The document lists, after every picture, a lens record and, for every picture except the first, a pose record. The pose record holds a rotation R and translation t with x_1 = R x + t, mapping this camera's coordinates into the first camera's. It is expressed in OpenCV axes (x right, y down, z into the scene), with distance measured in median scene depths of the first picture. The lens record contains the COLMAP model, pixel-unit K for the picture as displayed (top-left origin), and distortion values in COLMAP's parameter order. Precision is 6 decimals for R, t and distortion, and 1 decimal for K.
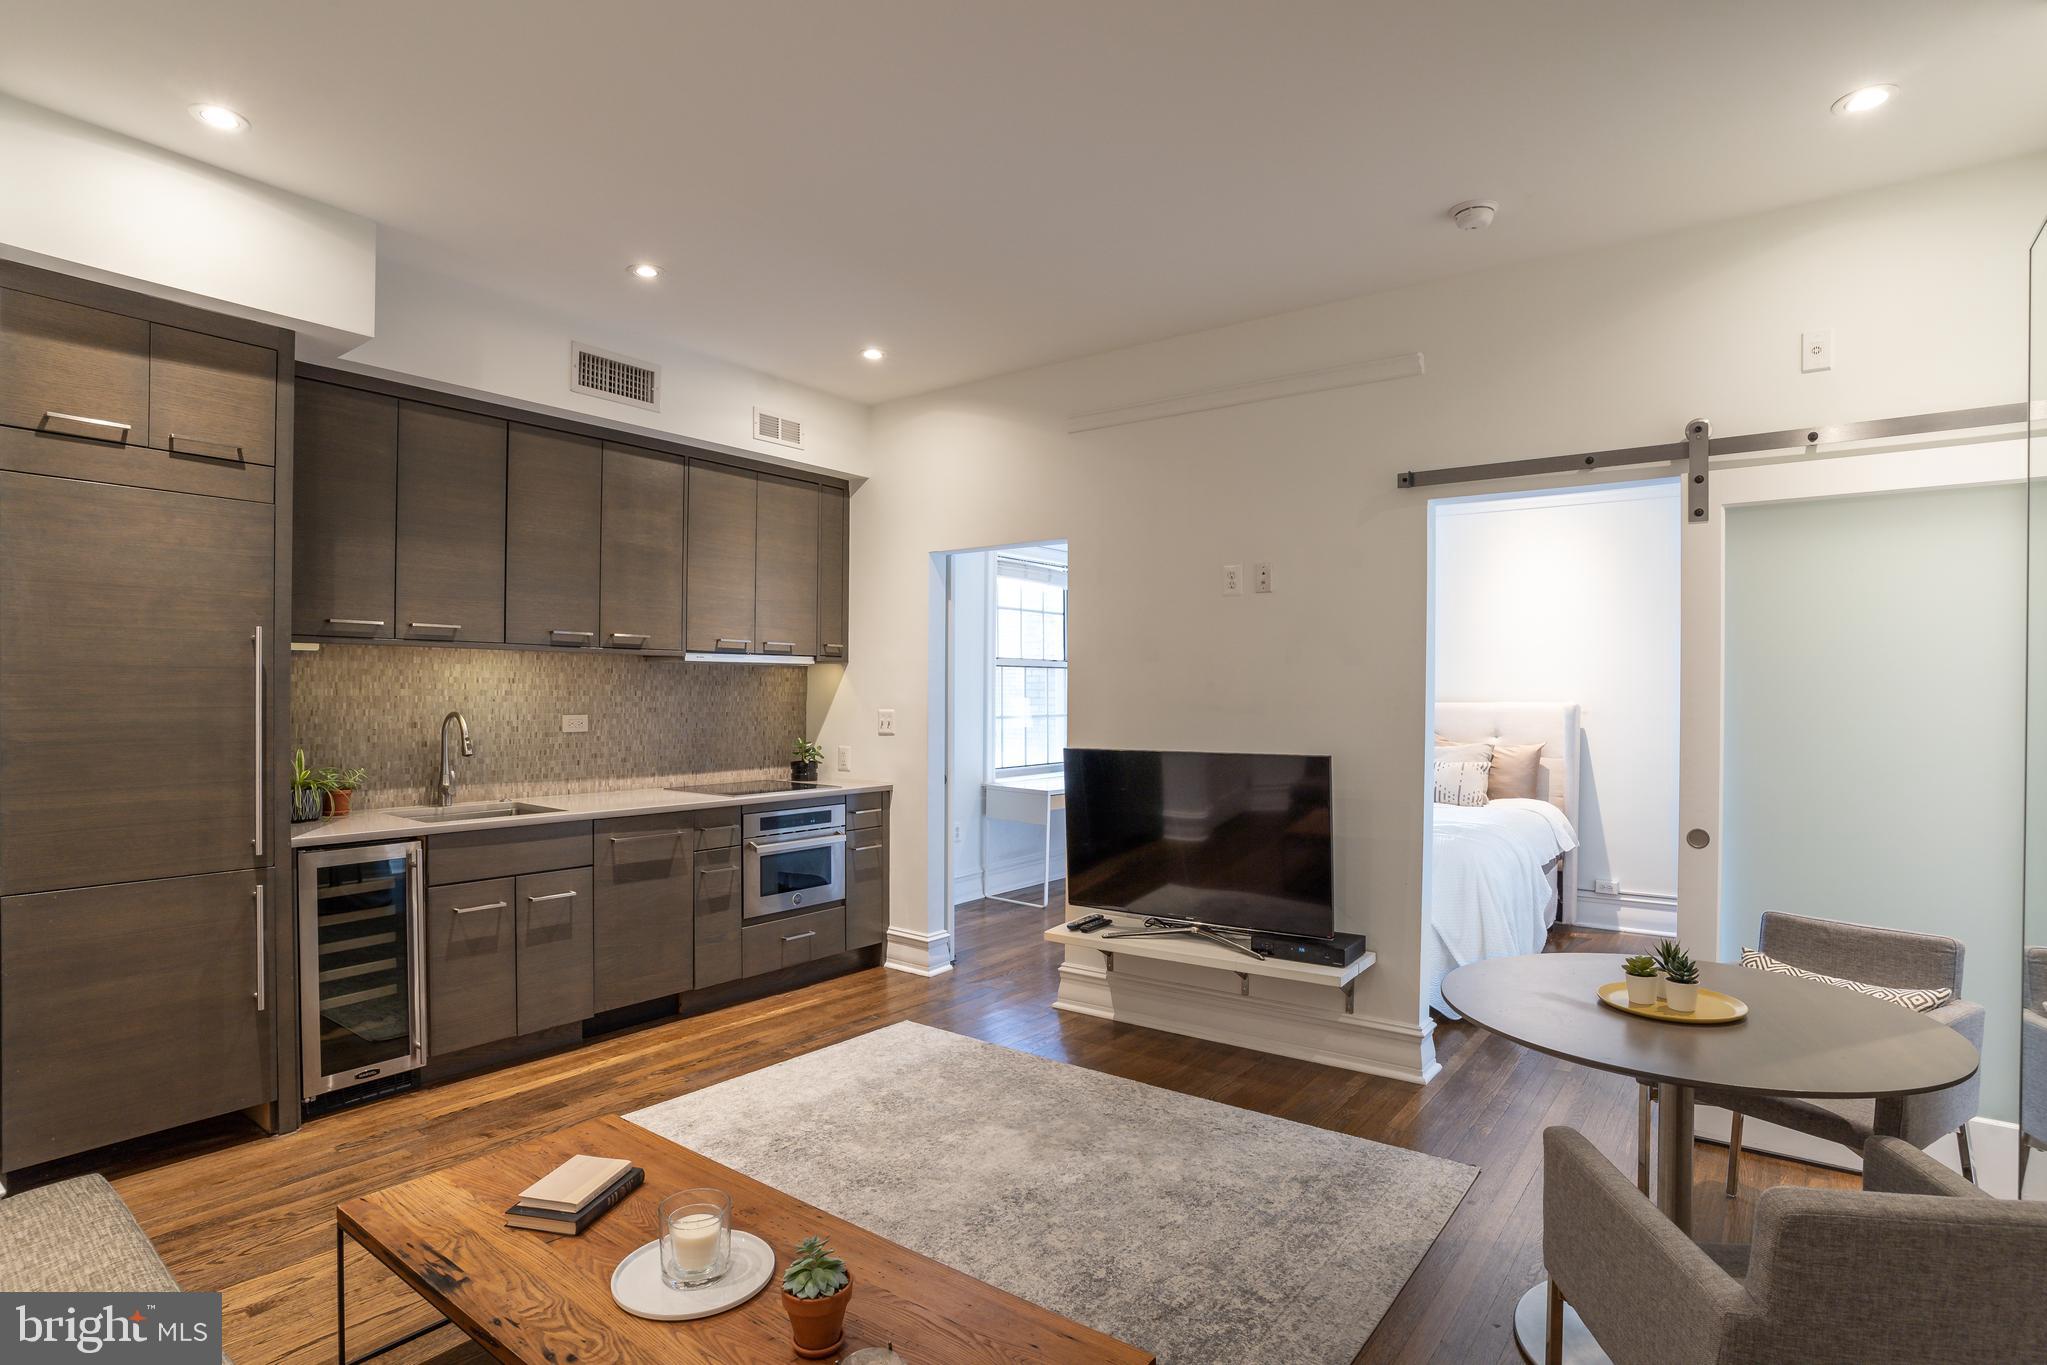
lens RADIAL K [[1029.2, 0, 1025.4], [0, 1029.2, 698.8], [0, 0, 1]] dist [-0.093934, 0.047205]
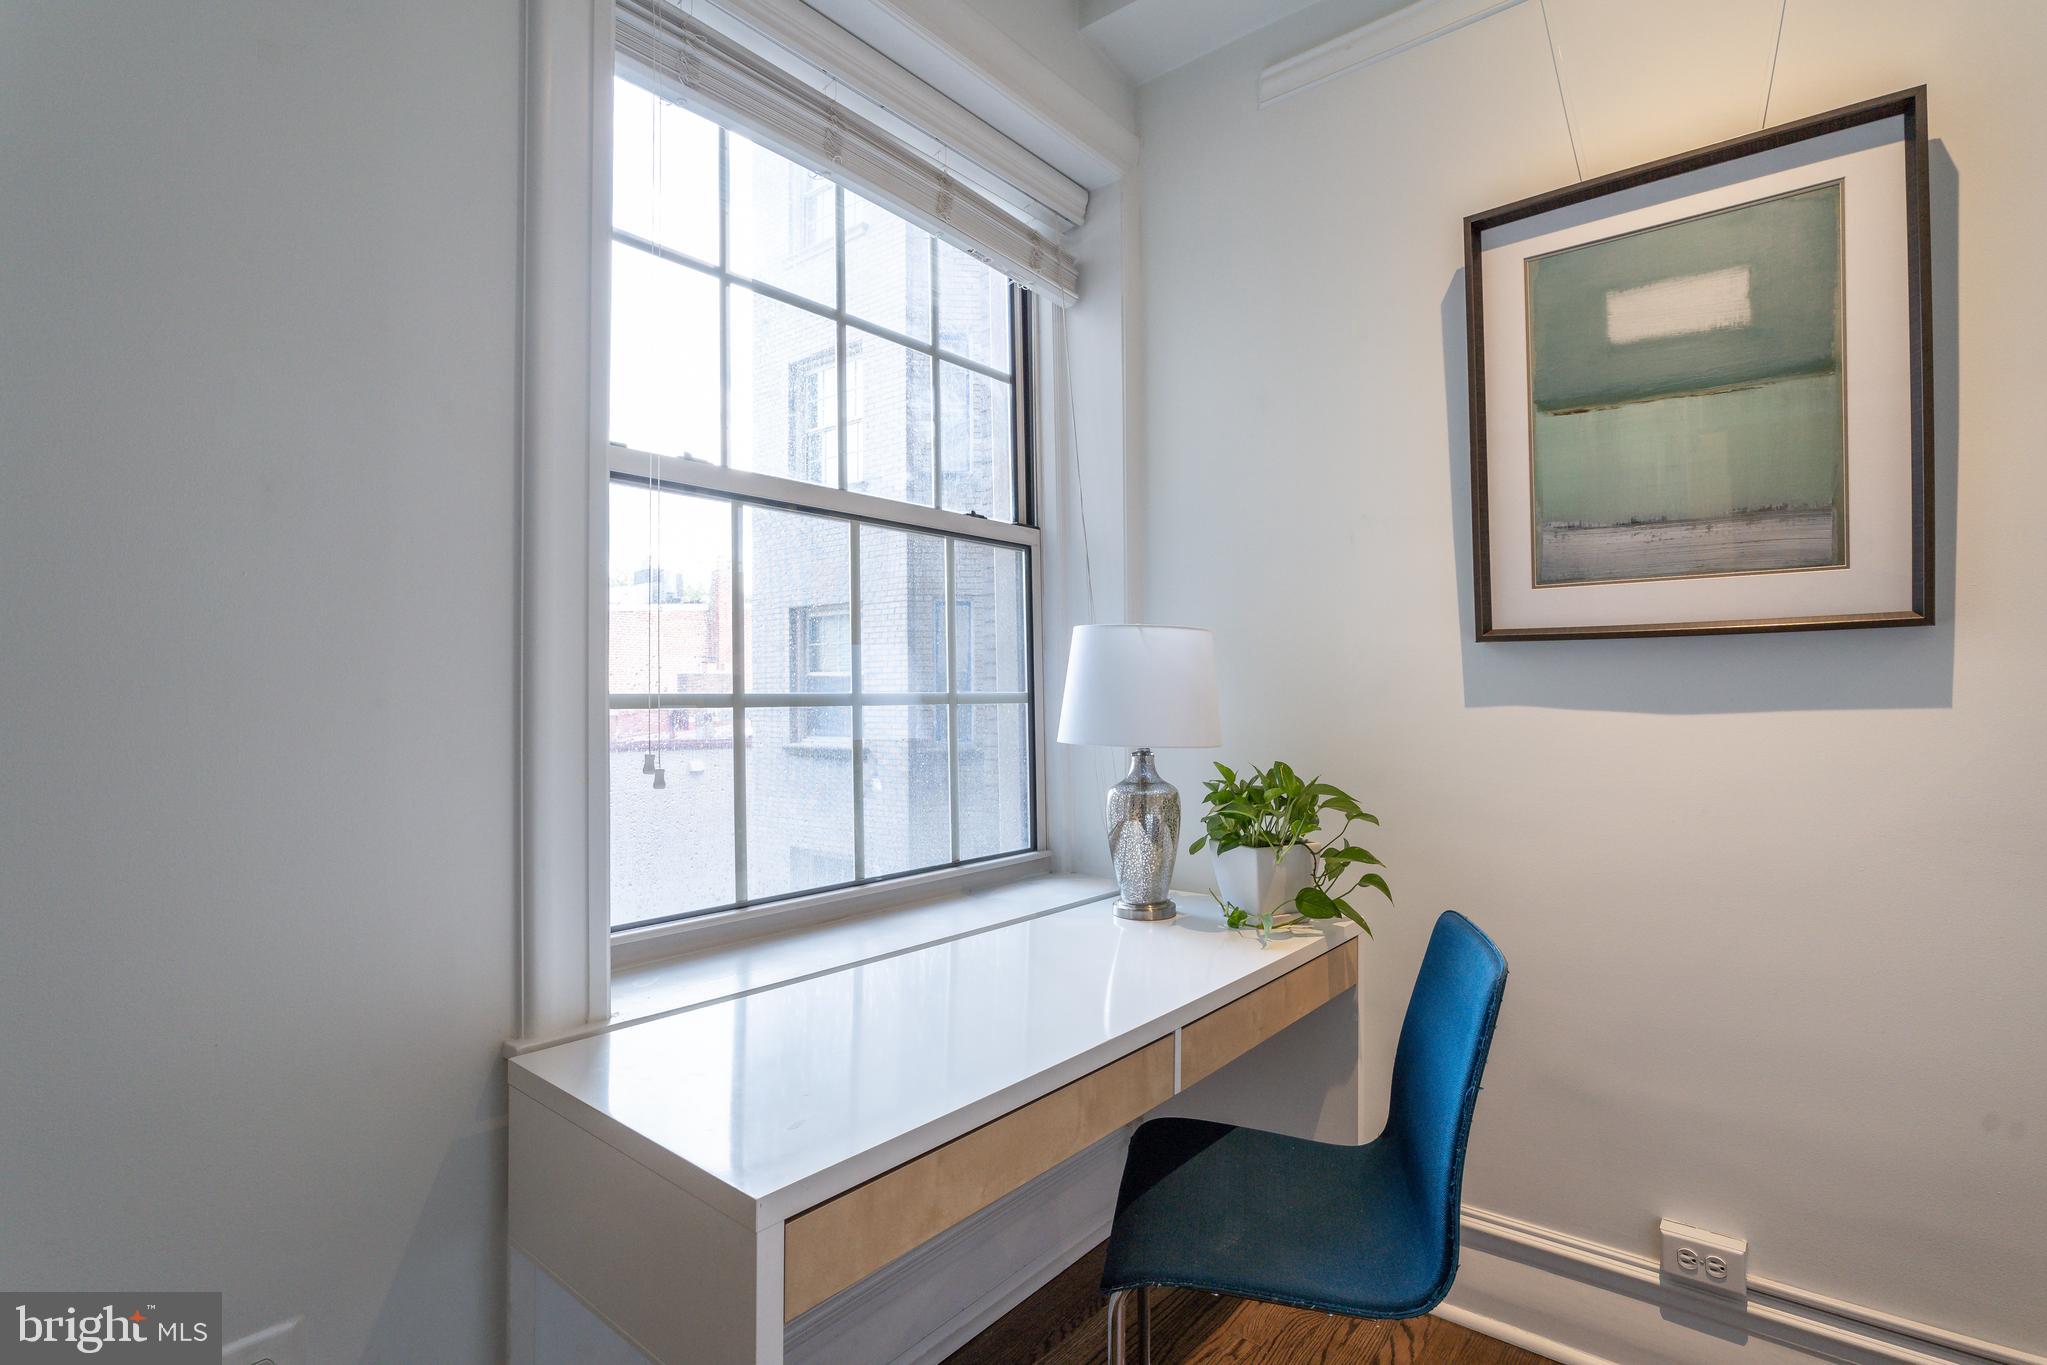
lens RADIAL K [[1002.6, 0, 1027.4], [0, 1002.6, 679.2], [0, 0, 1]] dist [-0.002771, 0.000987]
pose [[0.998996, -0.015255, -0.042124, 0.098599], [0.014334, 0.999653, -0.022083, 0.033344], [0.042446, 0.021457, 0.998868, 1.305795]]
